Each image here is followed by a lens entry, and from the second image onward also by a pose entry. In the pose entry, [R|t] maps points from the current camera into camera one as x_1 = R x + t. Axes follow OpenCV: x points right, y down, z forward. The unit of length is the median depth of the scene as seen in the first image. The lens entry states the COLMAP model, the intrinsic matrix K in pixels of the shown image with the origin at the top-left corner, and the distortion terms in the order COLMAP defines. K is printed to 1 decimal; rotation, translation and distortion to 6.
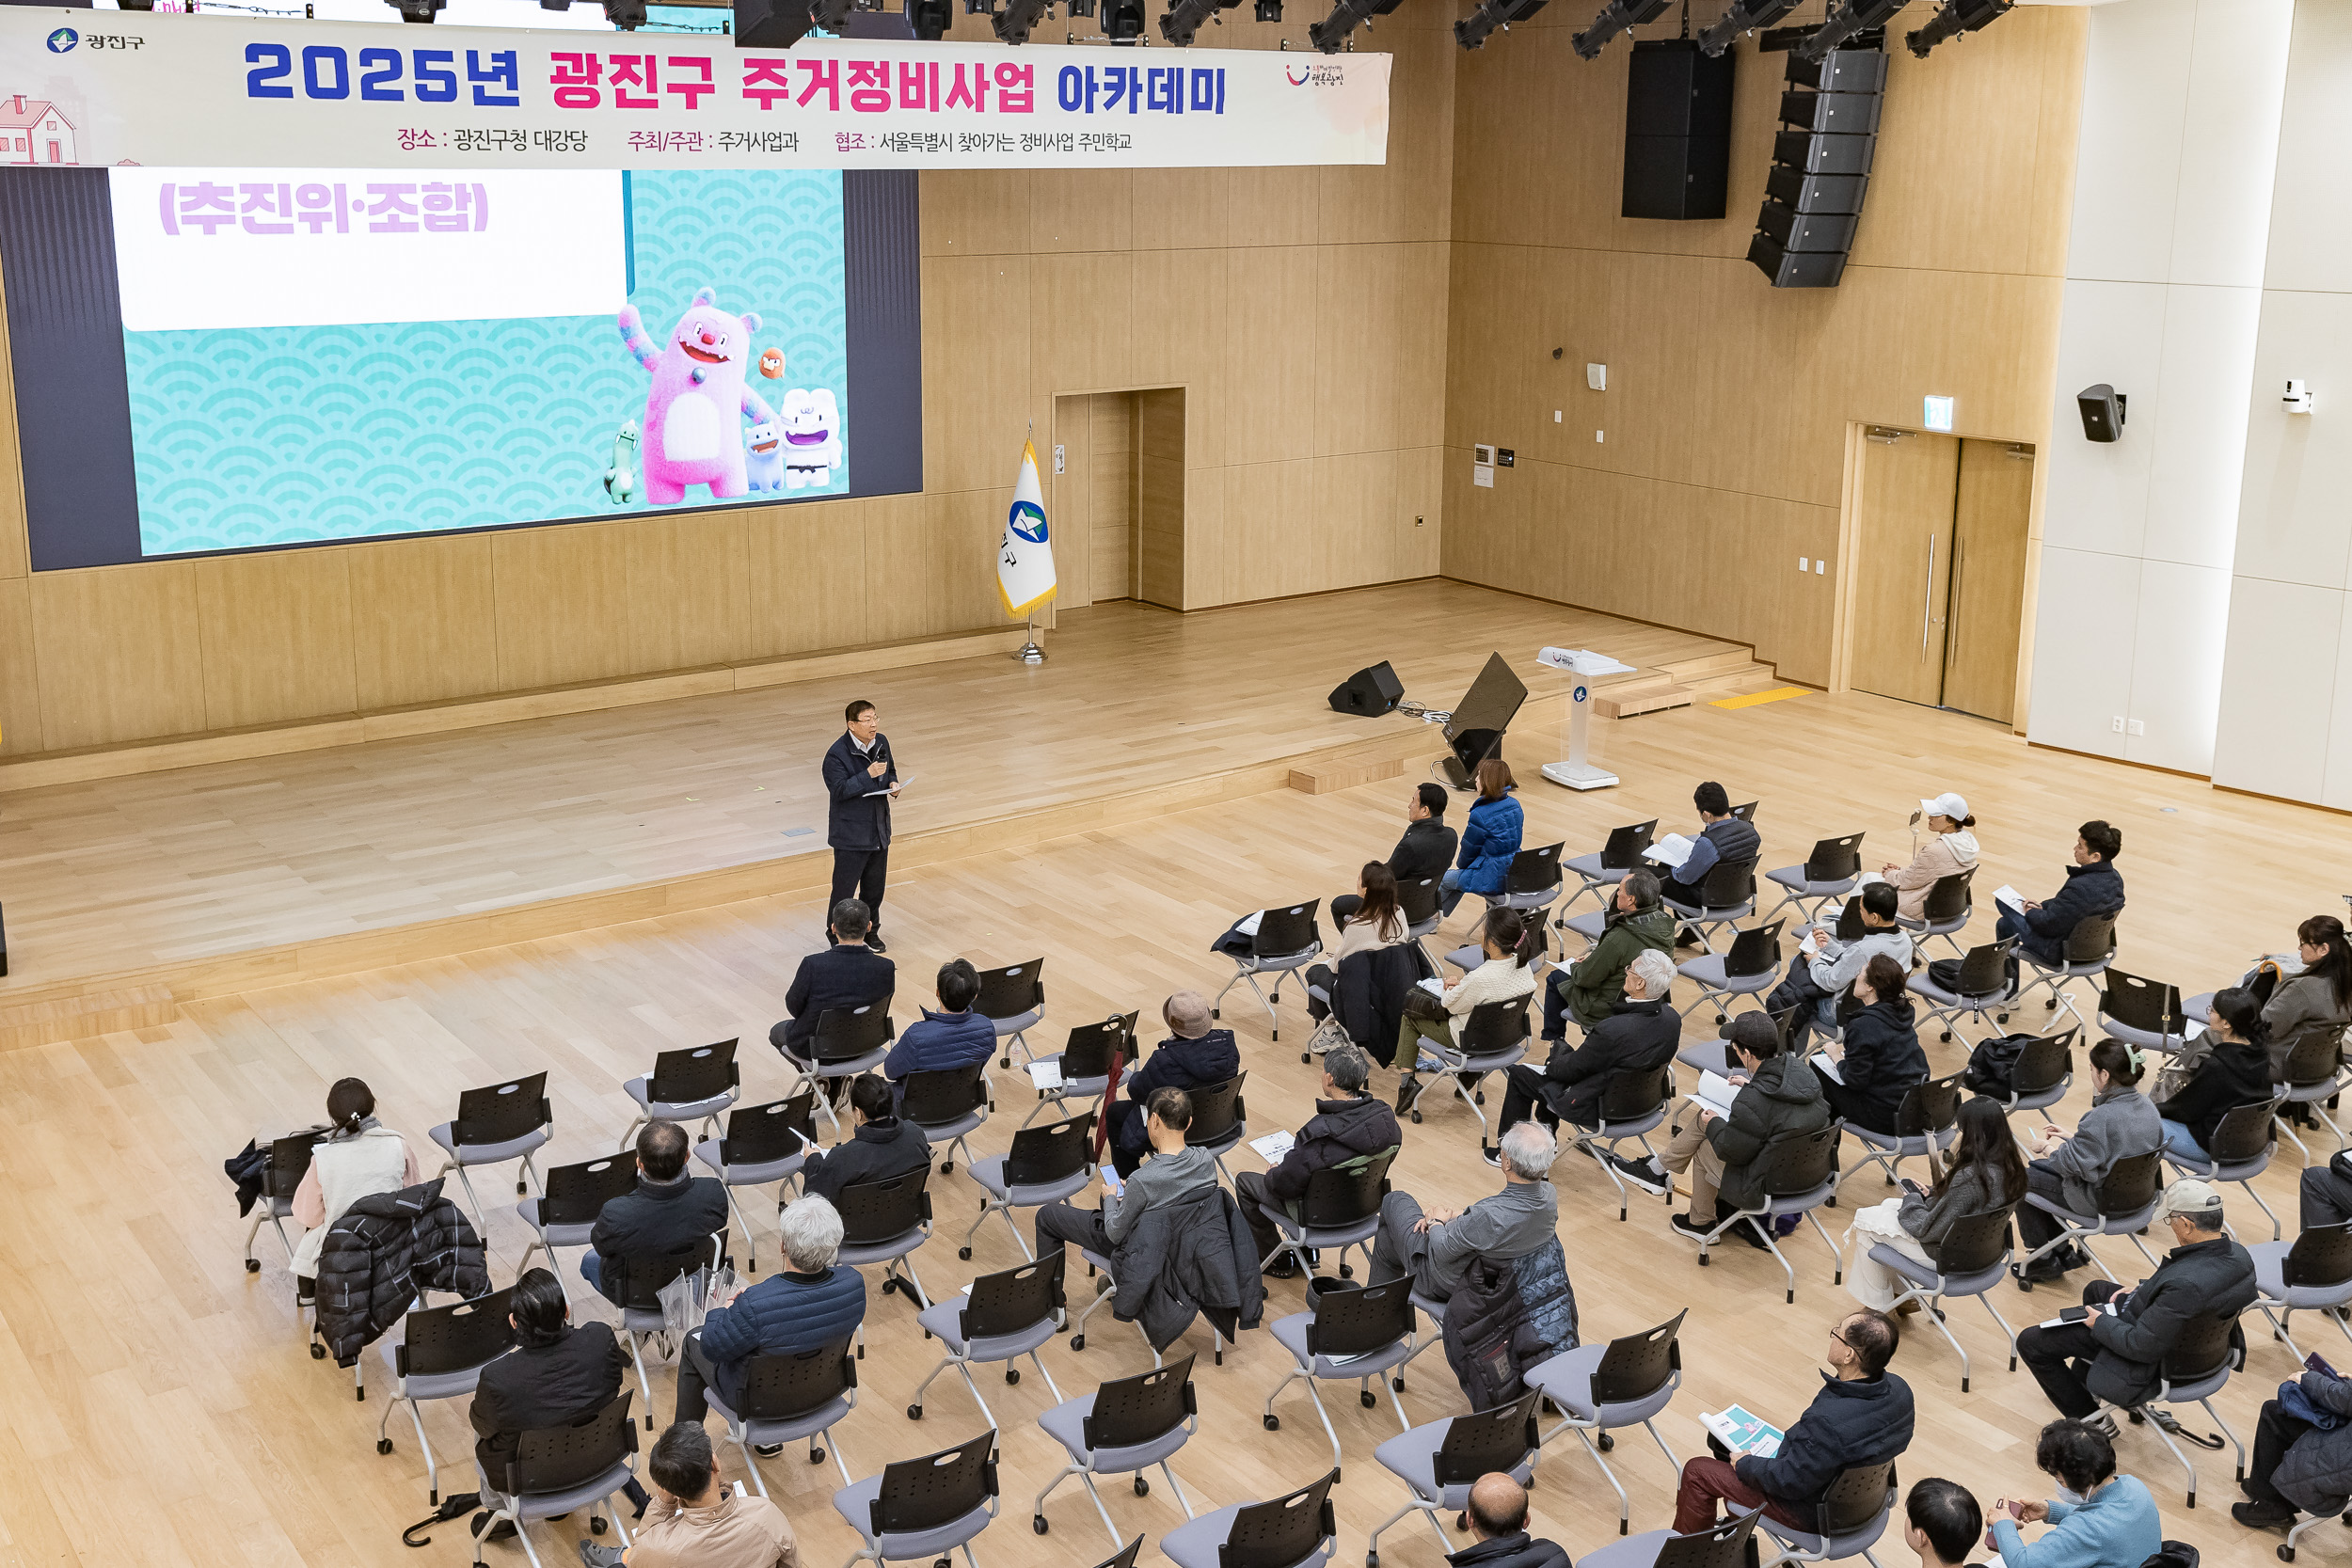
lens RADIAL K [[2419.3, 0, 1171.9], [0, 2419.3, 652.6], [0, 0, 1]] dist [0.031500, 0.045999]
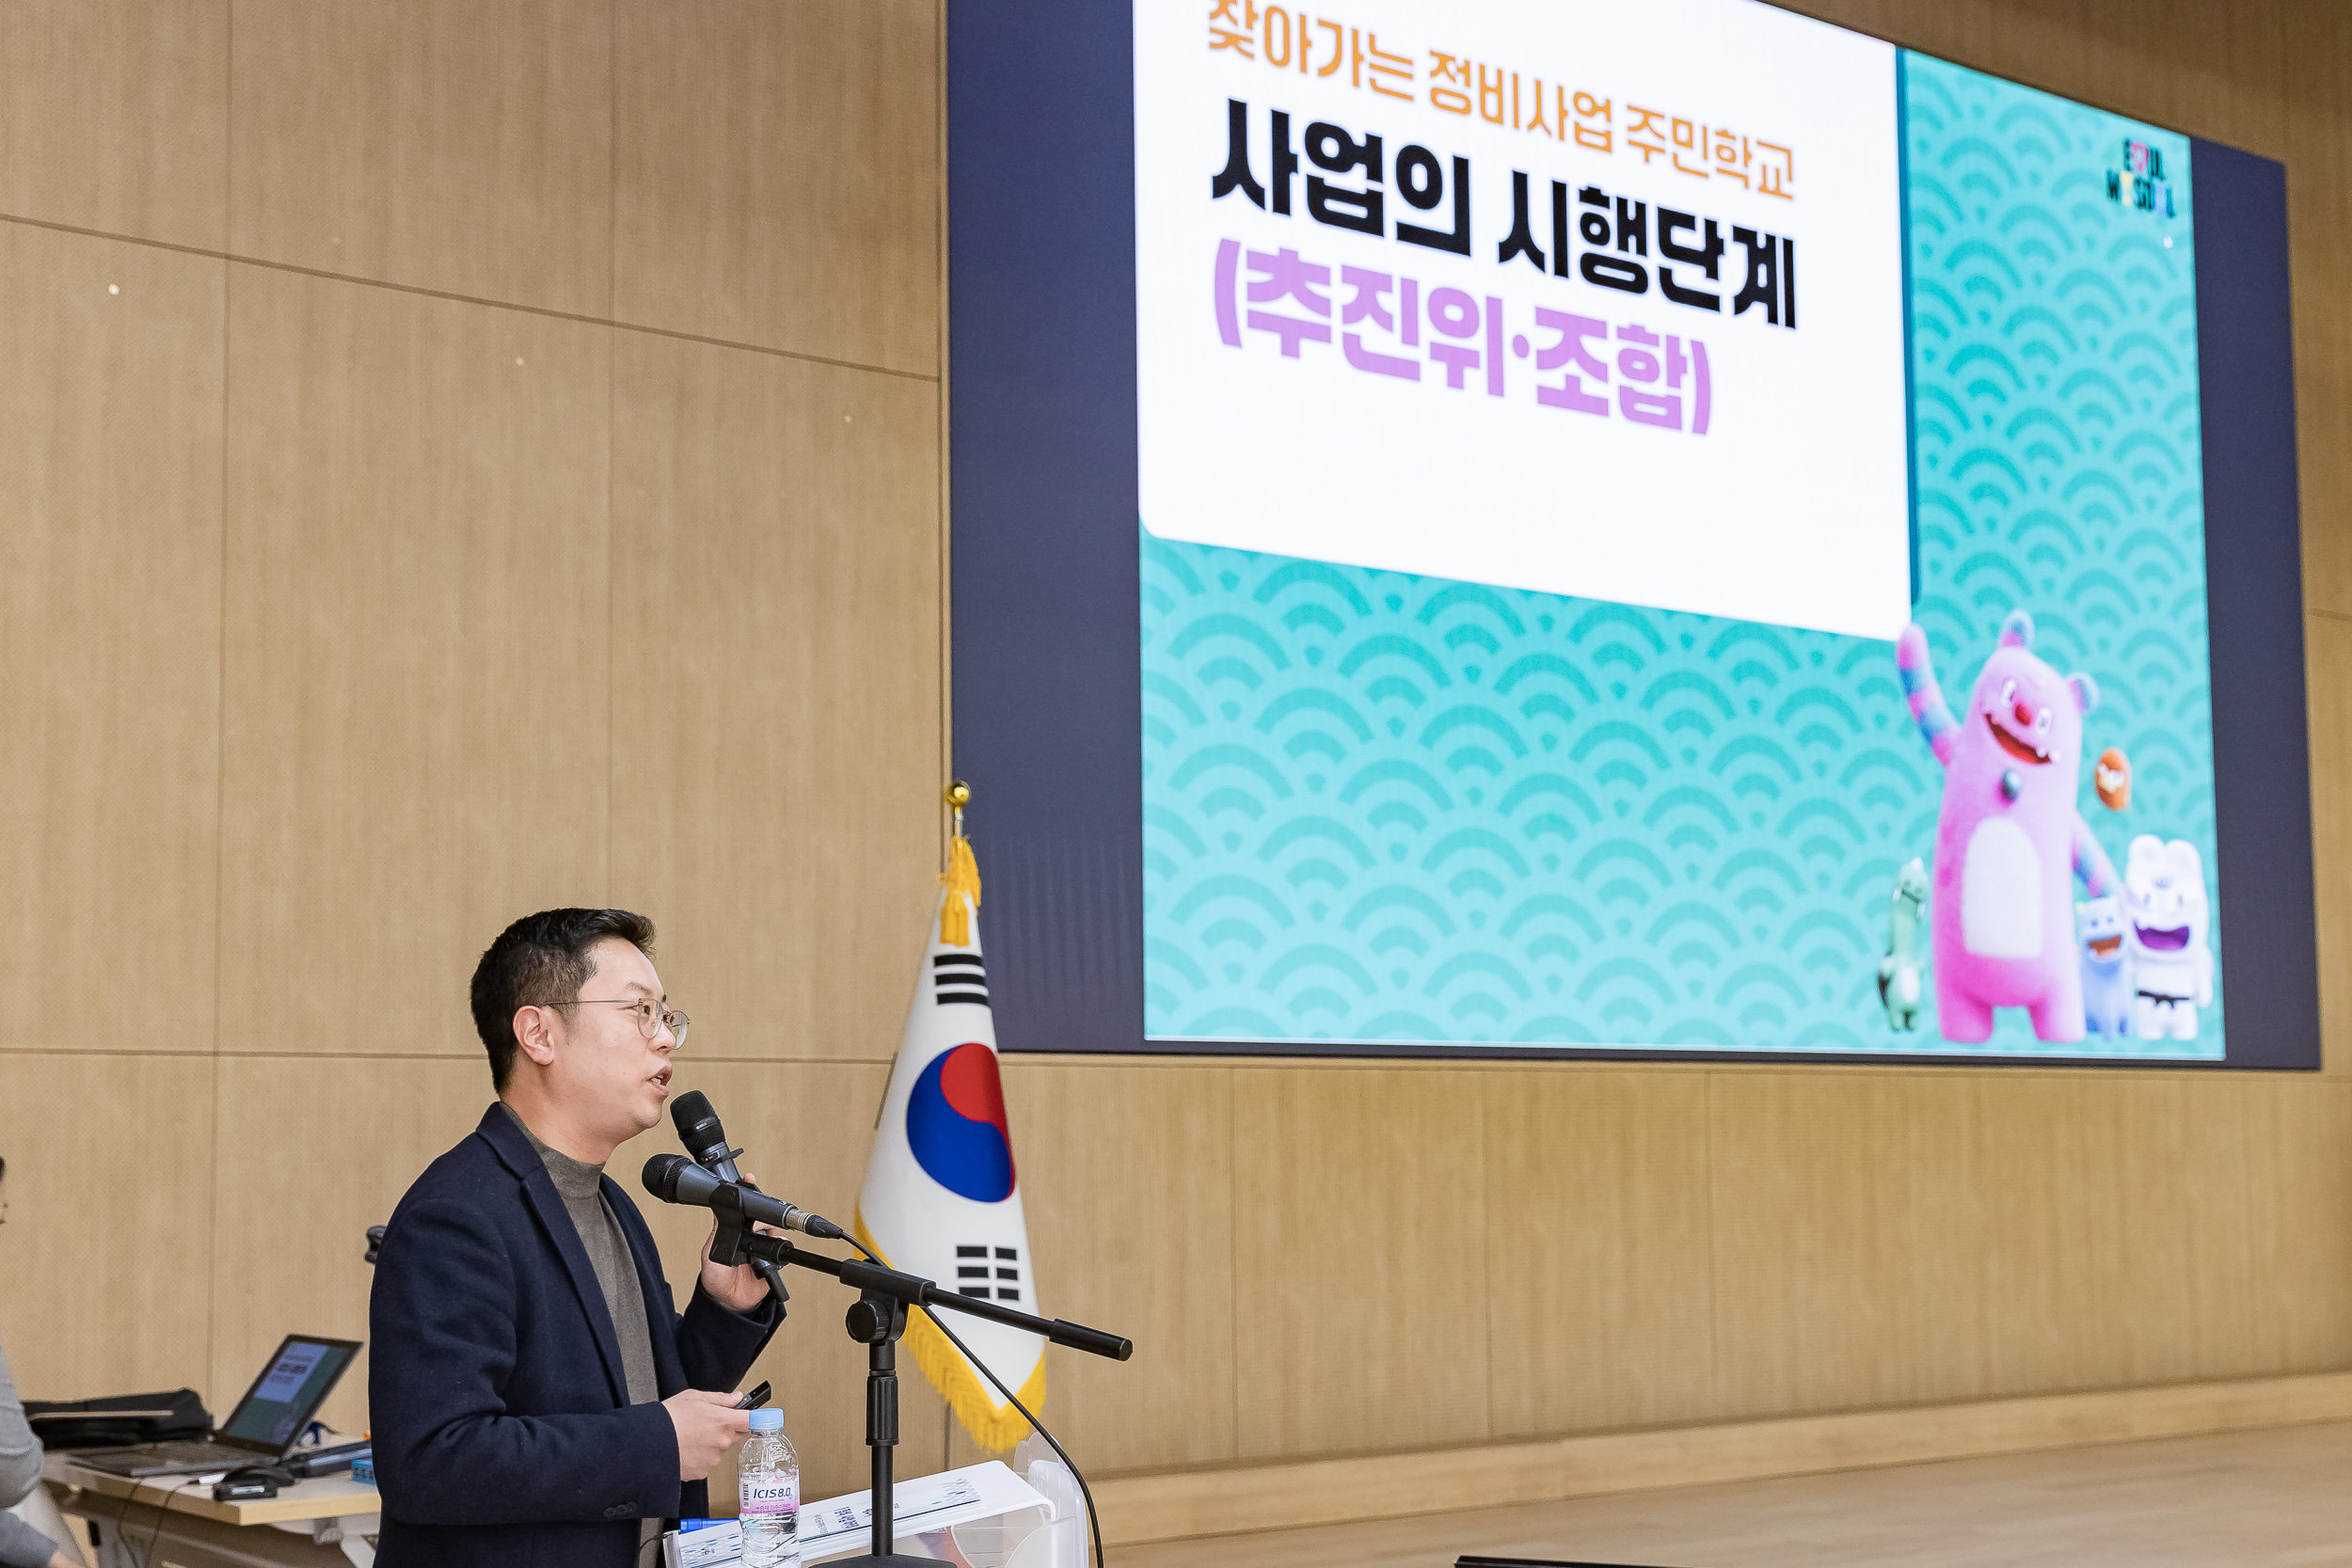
lens RADIAL K [[3148.1, 0, 1176.6], [0, 3148.1, 888.5], [0, 0, 1]] dist [0.030054, 0.022526]
pose [[0.999371, -0.018595, 0.030191, -0.411012], [0.026684, 0.955129, -0.294987, 0.095361], [-0.023351, 0.295607, 0.955024, 0.431551]]
